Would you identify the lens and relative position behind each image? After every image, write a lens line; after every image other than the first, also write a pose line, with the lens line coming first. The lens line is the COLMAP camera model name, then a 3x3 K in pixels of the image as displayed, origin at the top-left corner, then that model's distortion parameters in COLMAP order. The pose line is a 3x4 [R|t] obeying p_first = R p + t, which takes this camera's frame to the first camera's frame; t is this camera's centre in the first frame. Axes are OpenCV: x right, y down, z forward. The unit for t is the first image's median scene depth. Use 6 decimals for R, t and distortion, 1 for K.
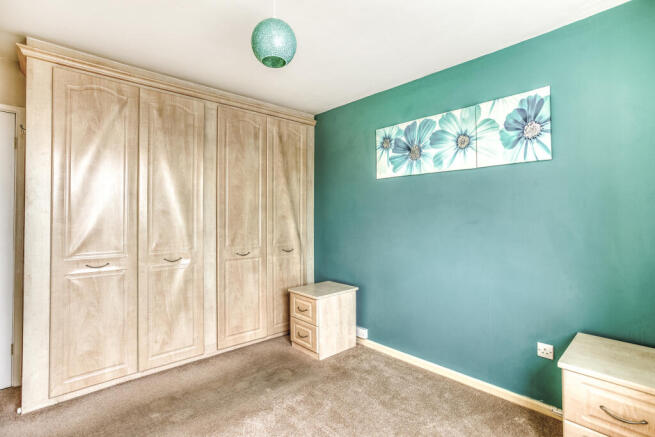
lens RADIAL K [[323.2, 0, 329.9], [0, 323.2, 213.7], [0, 0, 1]] dist [-0.010732, 0.003639]
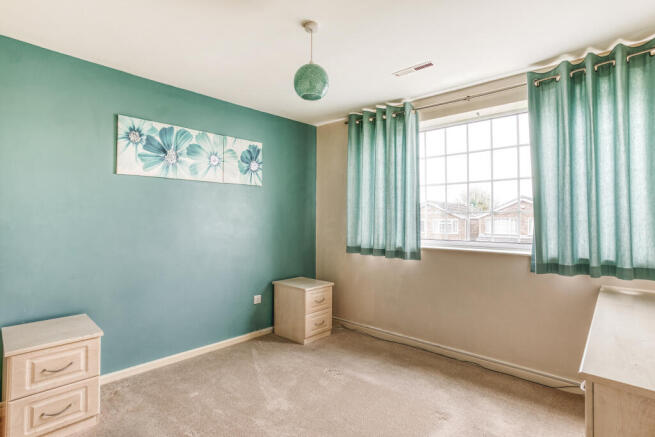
lens RADIAL K [[323.2, 0, 325.2], [0, 323.2, 213.2], [0, 0, 1]] dist [-0.010732, 0.003639]
pose [[-0.050491, 0.013853, 0.998628, -0.830158], [-0.020591, 0.999677, -0.014908, -0.004705], [-0.998512, -0.021315, -0.050190, 0.591953]]
